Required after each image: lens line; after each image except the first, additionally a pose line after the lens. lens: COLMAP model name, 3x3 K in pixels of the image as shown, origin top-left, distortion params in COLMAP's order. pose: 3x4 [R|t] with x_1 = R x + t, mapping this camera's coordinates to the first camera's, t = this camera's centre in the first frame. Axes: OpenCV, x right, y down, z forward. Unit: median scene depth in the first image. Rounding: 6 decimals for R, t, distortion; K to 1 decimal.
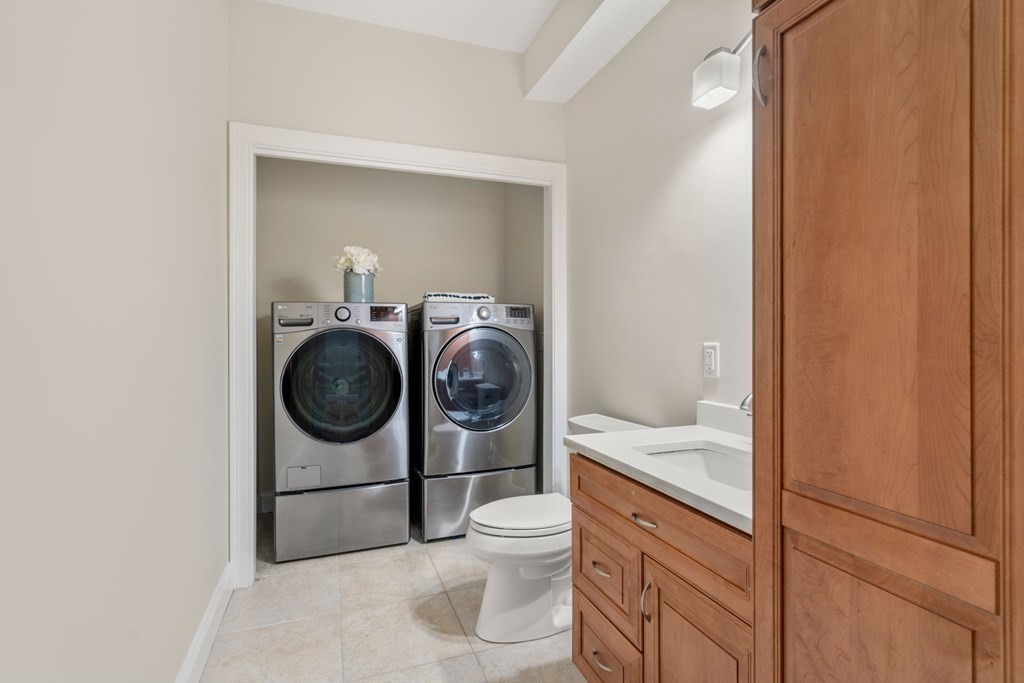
lens RADIAL K [[485.2, 0, 504.3], [0, 485.2, 331.6], [0, 0, 1]] dist [0.000088, 0.000331]
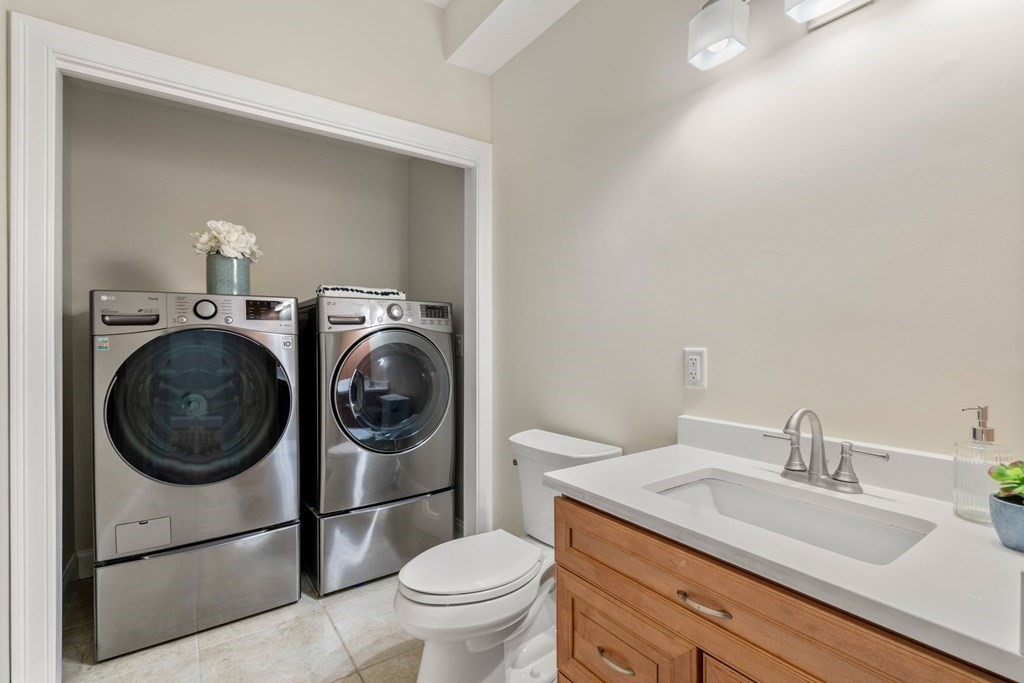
lens RADIAL K [[472.0, 0, 508.7], [0, 472.0, 336.5], [0, 0, 1]] dist [-0.001192, 0.000917]
pose [[0.966455, 0.002664, 0.256821, -0.066053], [-0.003730, 0.999986, 0.003665, 0.000705], [-0.256808, -0.004500, 0.966452, 0.173618]]
